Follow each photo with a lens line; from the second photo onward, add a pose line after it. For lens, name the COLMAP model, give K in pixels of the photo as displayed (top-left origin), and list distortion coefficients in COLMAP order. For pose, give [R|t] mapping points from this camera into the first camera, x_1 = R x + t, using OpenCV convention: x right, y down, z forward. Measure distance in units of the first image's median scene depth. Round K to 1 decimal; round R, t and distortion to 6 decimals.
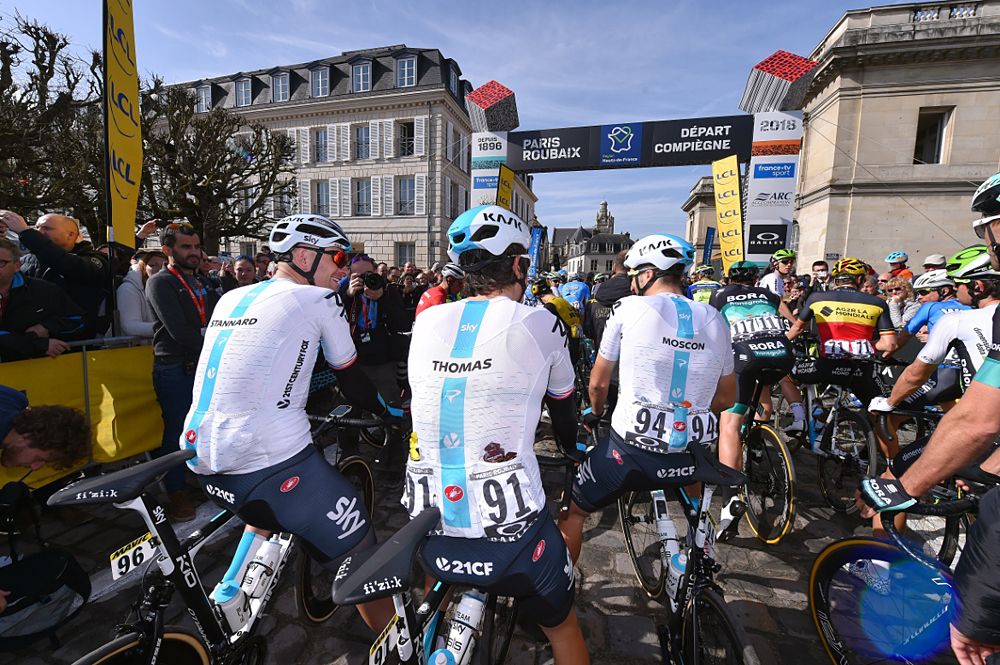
lens RADIAL K [[397.4, 0, 500.0], [0, 397.4, 332.5], [0, 0, 1]] dist [-0.018618, -0.000372]
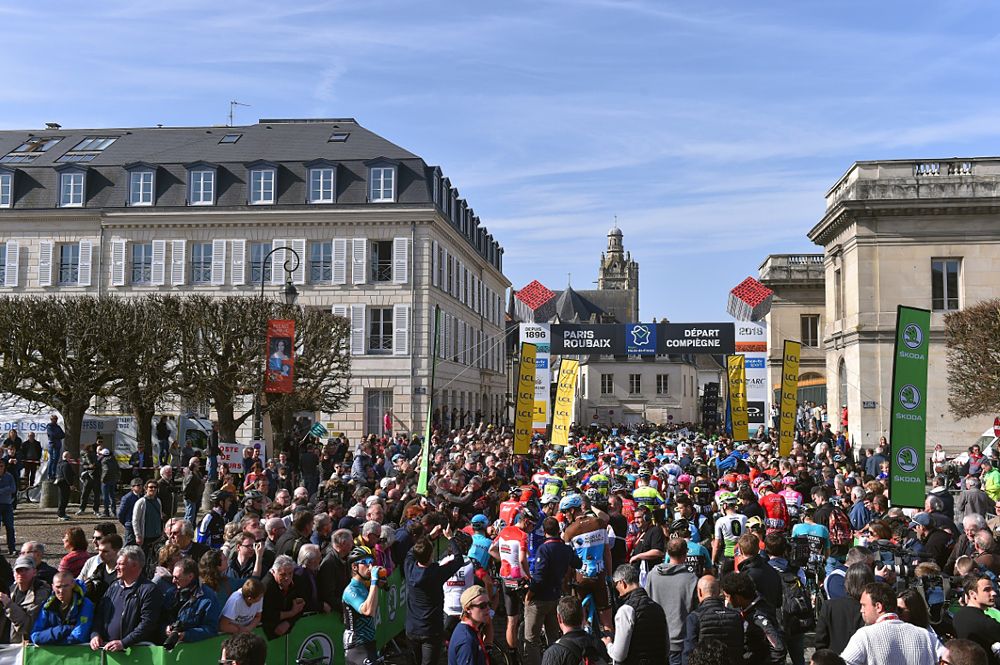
lens RADIAL K [[1039.9, 0, 500.0], [0, 1039.9, 332.5], [0, 0, 1]] dist [-0.018222, 0.179456]
pose [[0.991194, -0.013088, 0.131772, -0.375477], [0.038252, 0.980980, -0.190303, 0.082097], [-0.126775, 0.193668, 0.972842, -1.411102]]
